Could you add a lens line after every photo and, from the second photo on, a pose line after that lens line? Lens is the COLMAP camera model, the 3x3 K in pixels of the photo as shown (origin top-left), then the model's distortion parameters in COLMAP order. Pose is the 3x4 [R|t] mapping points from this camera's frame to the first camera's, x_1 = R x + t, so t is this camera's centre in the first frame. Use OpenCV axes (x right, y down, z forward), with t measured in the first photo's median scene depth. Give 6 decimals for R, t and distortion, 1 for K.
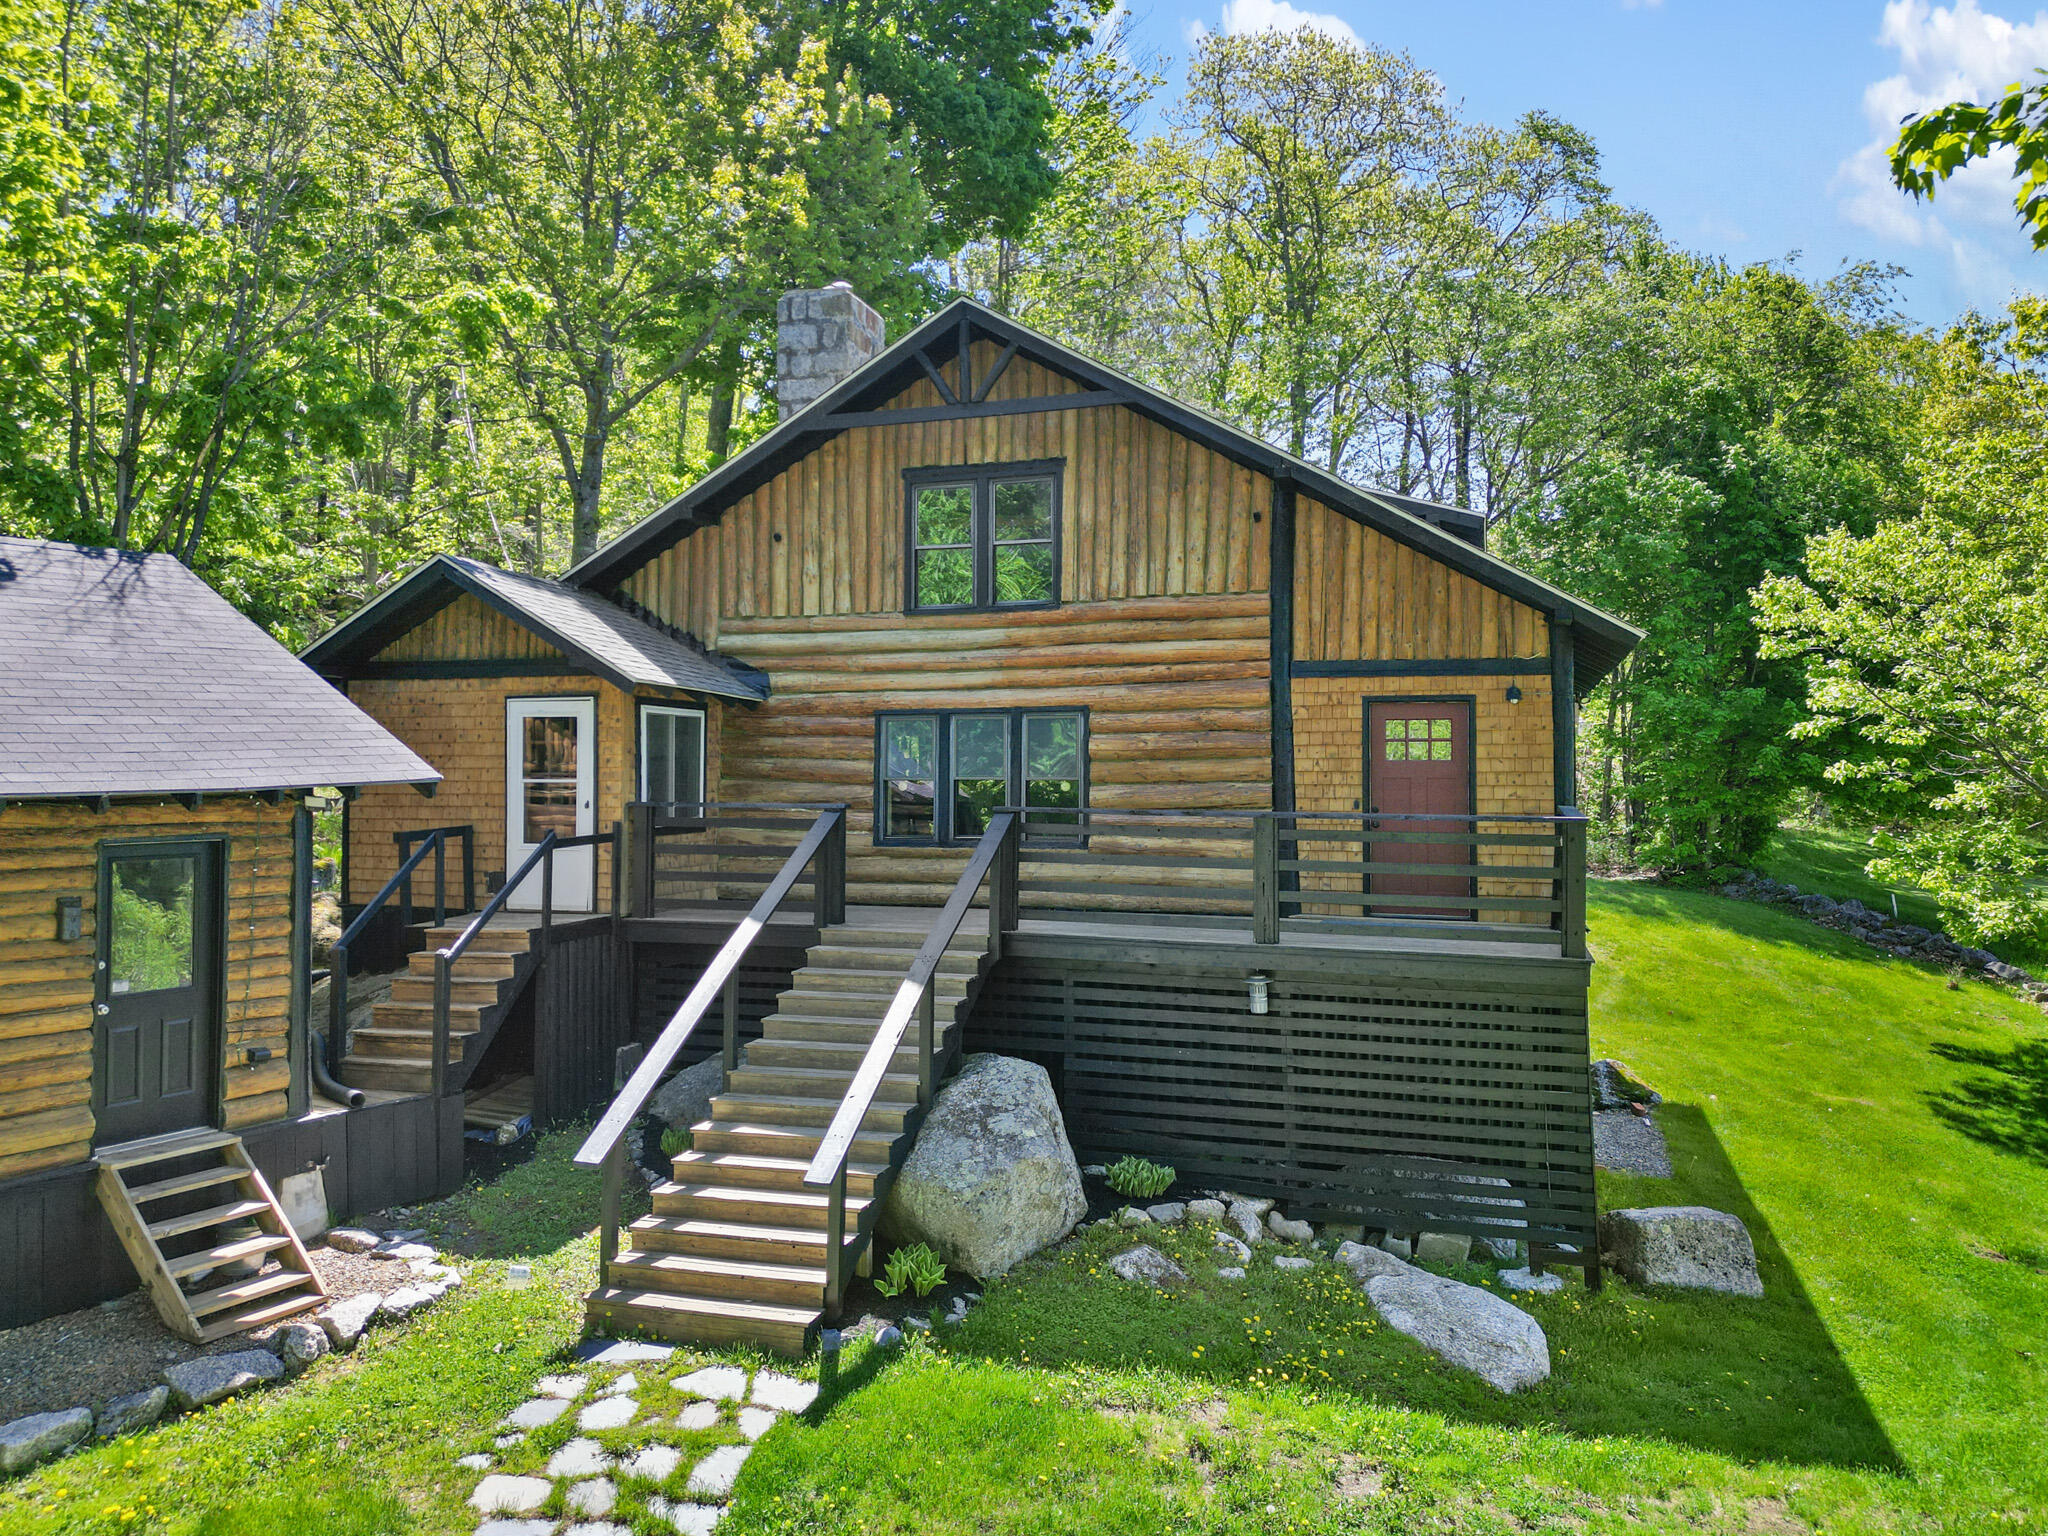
lens RADIAL K [[1449.0, 0, 1024.0], [0, 1449.0, 768.0], [0, 0, 1]] dist [0.085504, -0.101219]
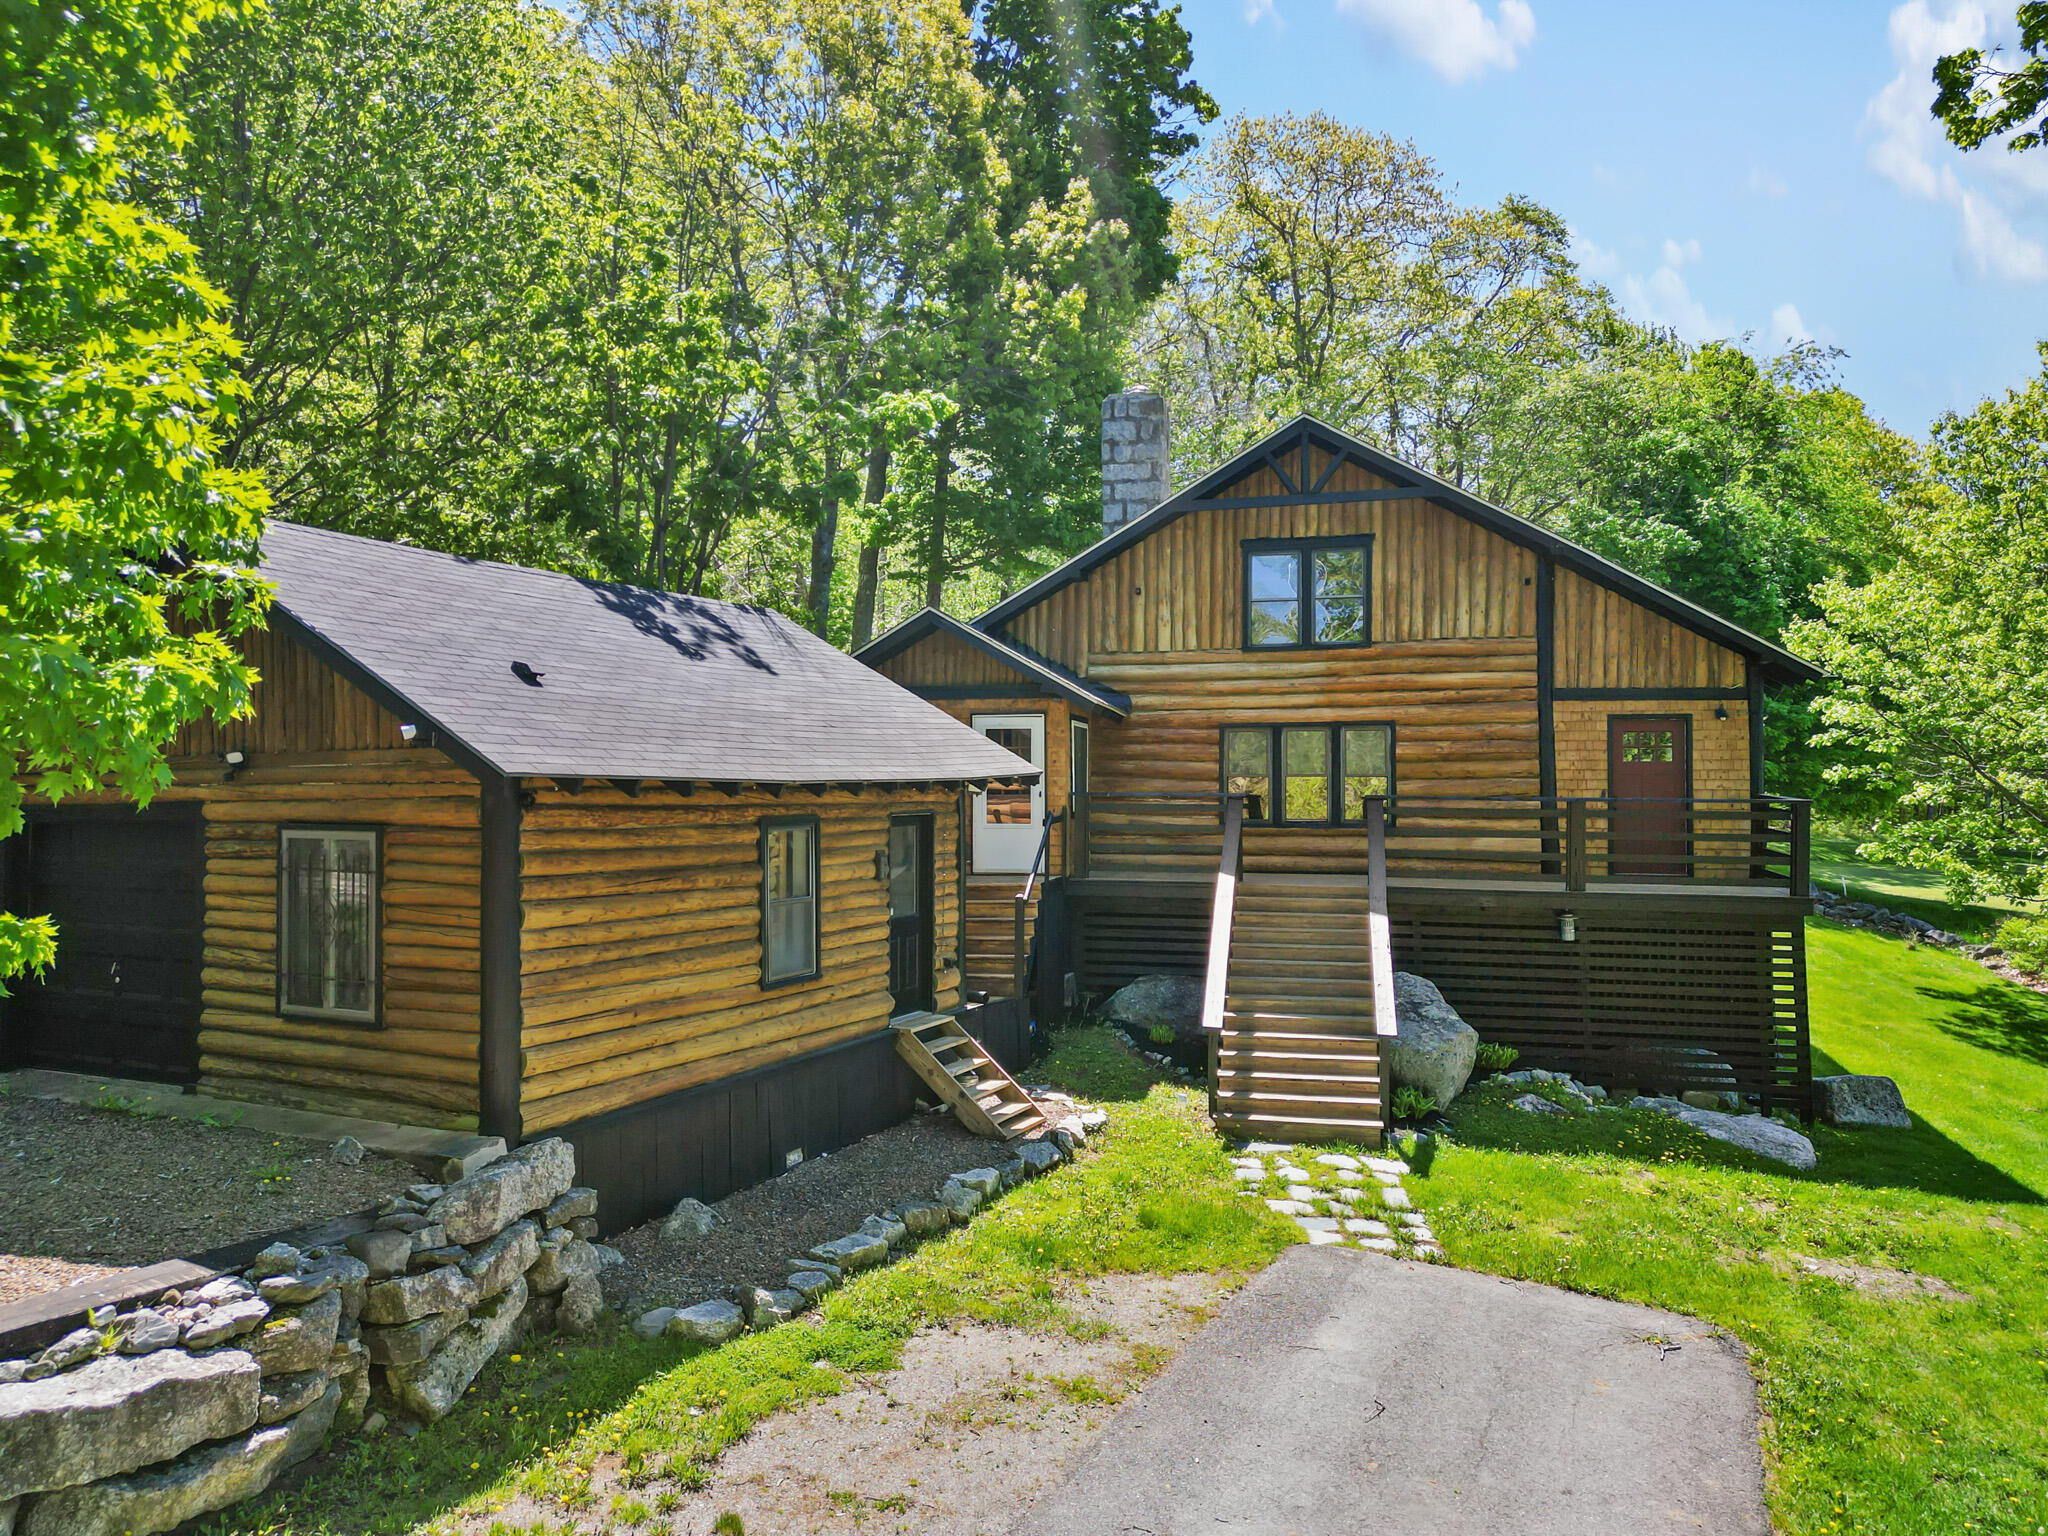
lens RADIAL K [[1420.1, 0, 1030.3], [0, 1420.1, 793.8], [0, 0, 1]] dist [0.075937, -0.100317]
pose [[0.996865, -0.000493, 0.079116, -0.379585], [-0.000456, 0.999928, 0.011973, 0.008471], [-0.079116, -0.011972, 0.996793, -0.273902]]
